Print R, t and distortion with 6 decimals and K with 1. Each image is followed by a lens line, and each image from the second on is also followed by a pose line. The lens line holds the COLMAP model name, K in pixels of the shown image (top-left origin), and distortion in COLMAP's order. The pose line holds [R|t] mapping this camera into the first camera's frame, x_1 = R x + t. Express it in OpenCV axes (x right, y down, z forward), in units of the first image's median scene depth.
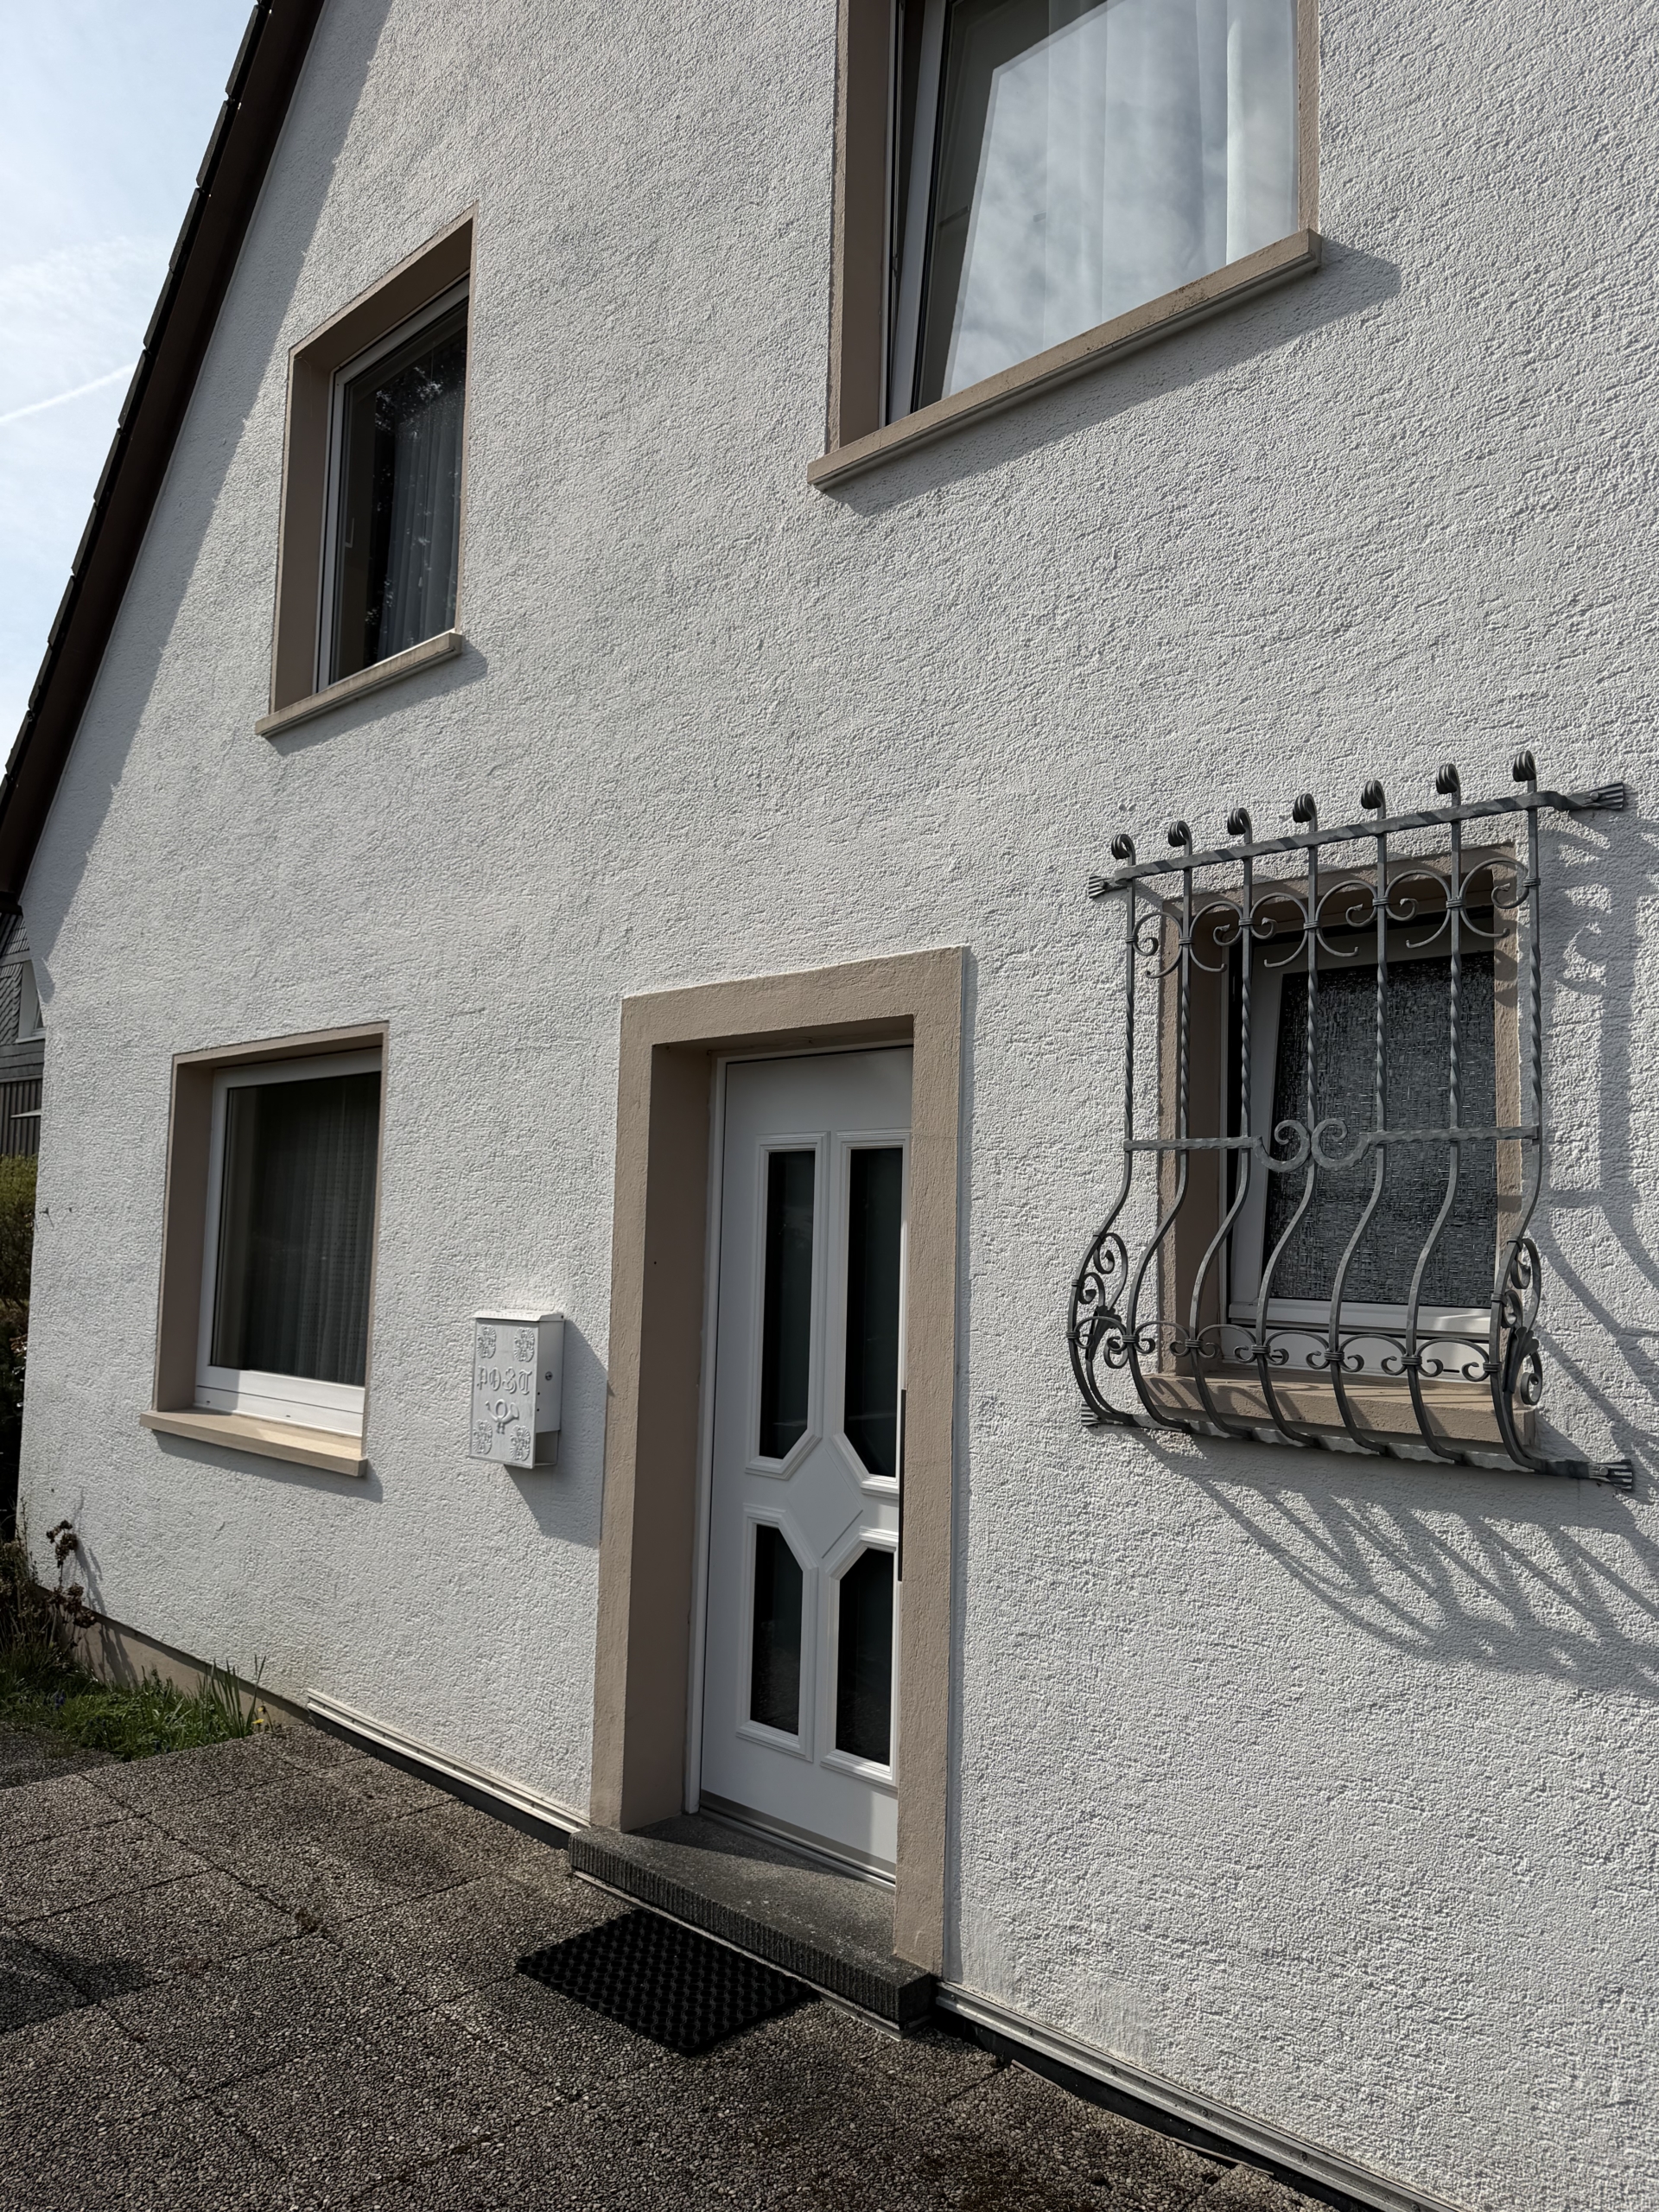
lens RADIAL K [[1549.8, 0, 829.5], [0, 1549.8, 1106.0], [0, 0, 1]] dist [0.098437, -0.076753]
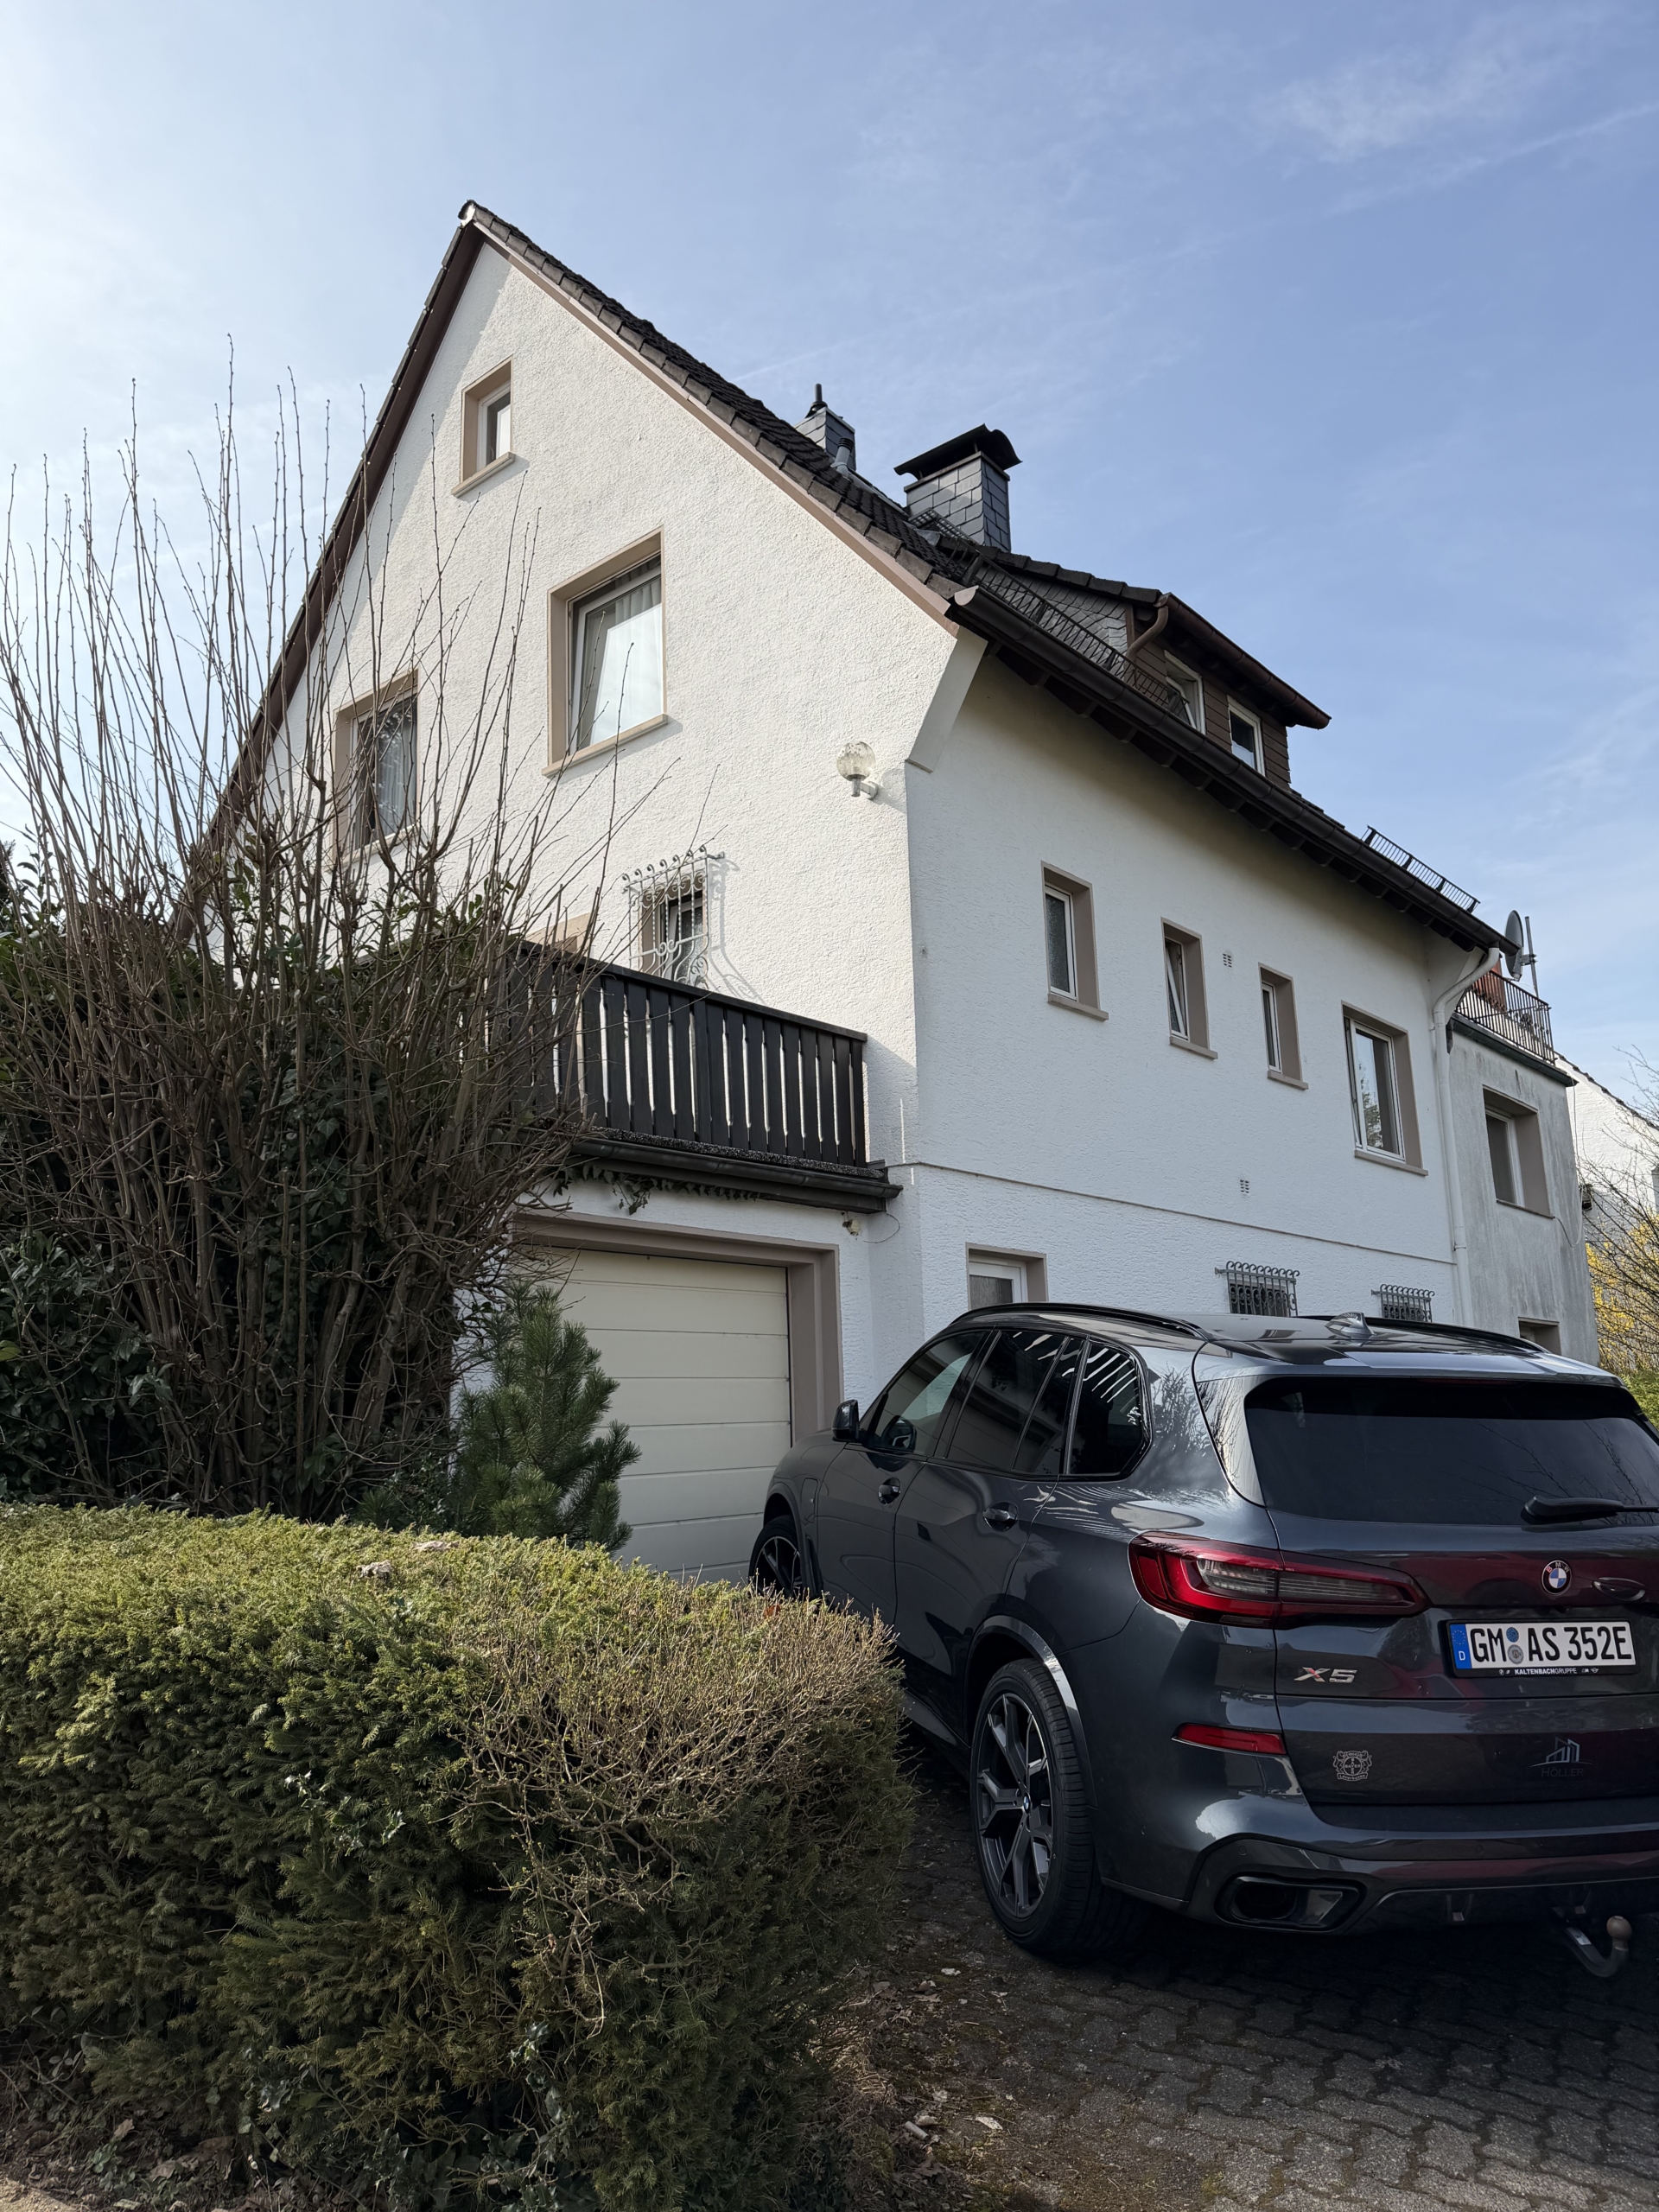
lens RADIAL K [[1549.8, 0, 829.5], [0, 1549.8, 1106.0], [0, 0, 1]] dist [0.098437, -0.076753]
pose [[0.996624, -0.055048, 0.060912, 0.323441], [0.061550, 0.991958, -0.110596, 0.612847], [-0.054334, 0.113972, 0.991997, -1.974689]]
